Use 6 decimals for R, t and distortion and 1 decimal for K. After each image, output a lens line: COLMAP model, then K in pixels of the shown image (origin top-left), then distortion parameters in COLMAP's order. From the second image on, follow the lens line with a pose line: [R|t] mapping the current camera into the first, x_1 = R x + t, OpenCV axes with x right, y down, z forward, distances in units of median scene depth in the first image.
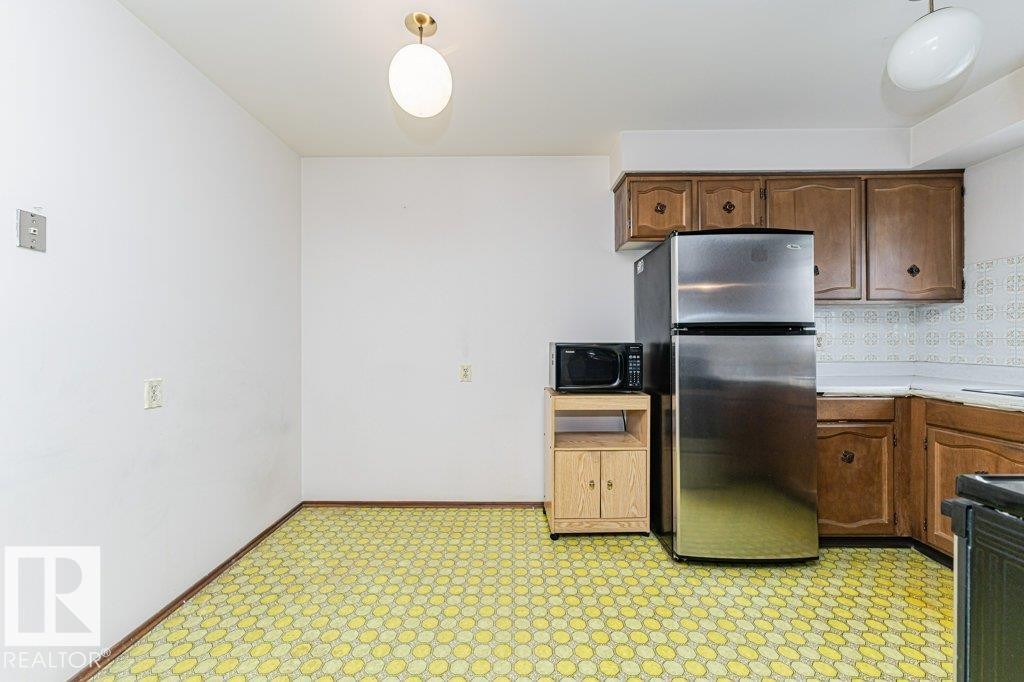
lens RADIAL K [[407.9, 0, 506.8], [0, 407.9, 346.0], [0, 0, 1]] dist [-0.000843, 0.000064]
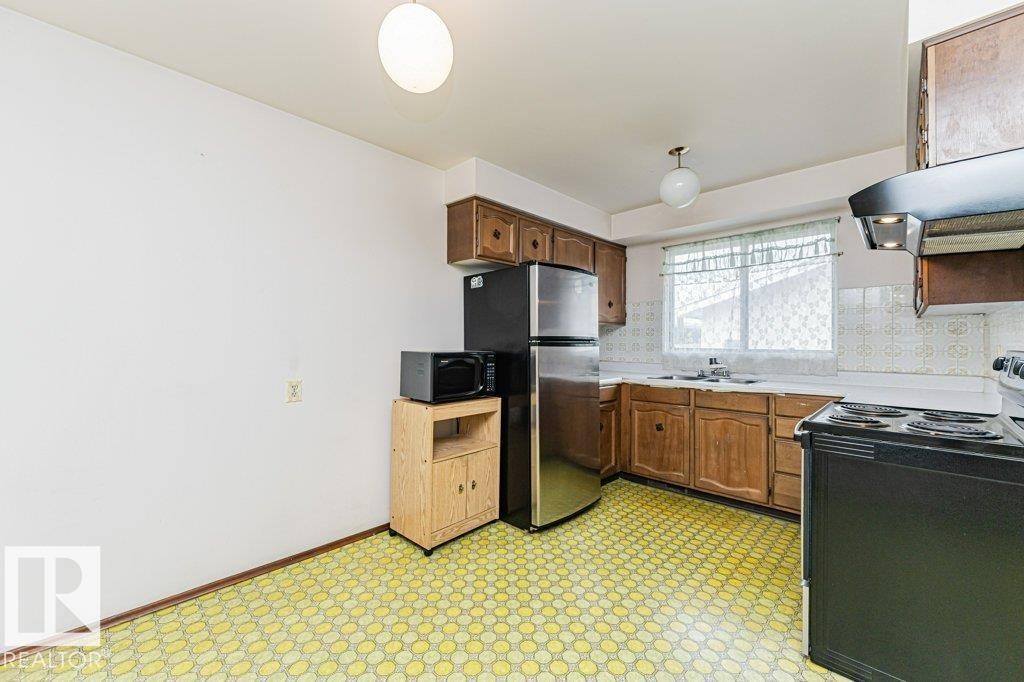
lens RADIAL K [[407.9, 0, 507.3], [0, 407.9, 346.7], [0, 0, 1]] dist [-0.000843, 0.000064]
pose [[0.697016, -0.001701, 0.717053, -0.482757], [0.001845, 0.999998, 0.000579, -0.024265], [-0.717053, 0.000919, 0.697018, 0.202554]]
